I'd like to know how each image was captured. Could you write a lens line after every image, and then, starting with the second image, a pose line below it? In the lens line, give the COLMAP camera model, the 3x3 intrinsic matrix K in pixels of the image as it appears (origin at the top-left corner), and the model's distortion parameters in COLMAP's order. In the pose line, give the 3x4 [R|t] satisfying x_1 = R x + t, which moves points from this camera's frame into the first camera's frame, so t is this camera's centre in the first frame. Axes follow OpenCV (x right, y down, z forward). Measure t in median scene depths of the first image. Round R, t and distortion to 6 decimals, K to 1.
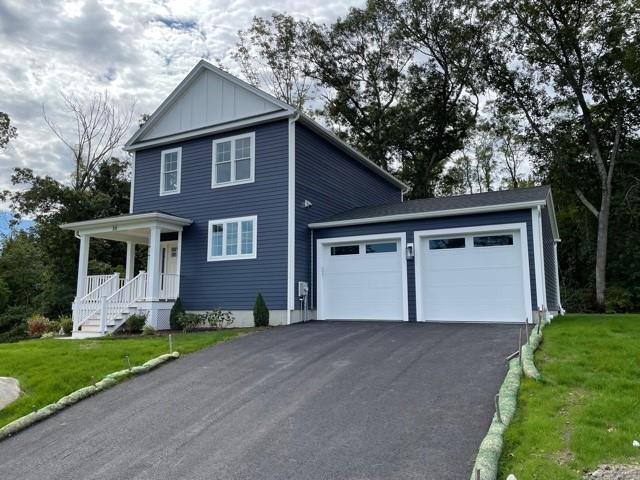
lens RADIAL K [[481.4, 0, 322.3], [0, 481.4, 233.3], [0, 0, 1]] dist [0.069428, -0.090559]
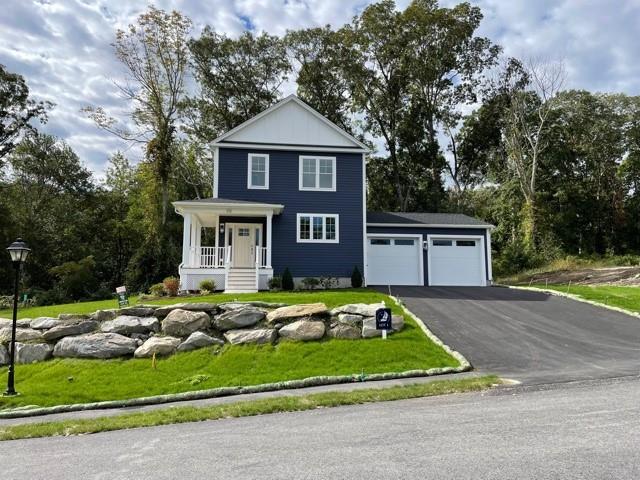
lens RADIAL K [[481.4, 0, 322.3], [0, 481.4, 233.3], [0, 0, 1]] dist [0.069428, -0.090559]
pose [[0.821112, 0.083555, 0.564618, -1.038399], [-0.092053, 0.995663, -0.013473, 0.047123], [-0.563295, -0.040912, 0.825243, -0.207117]]
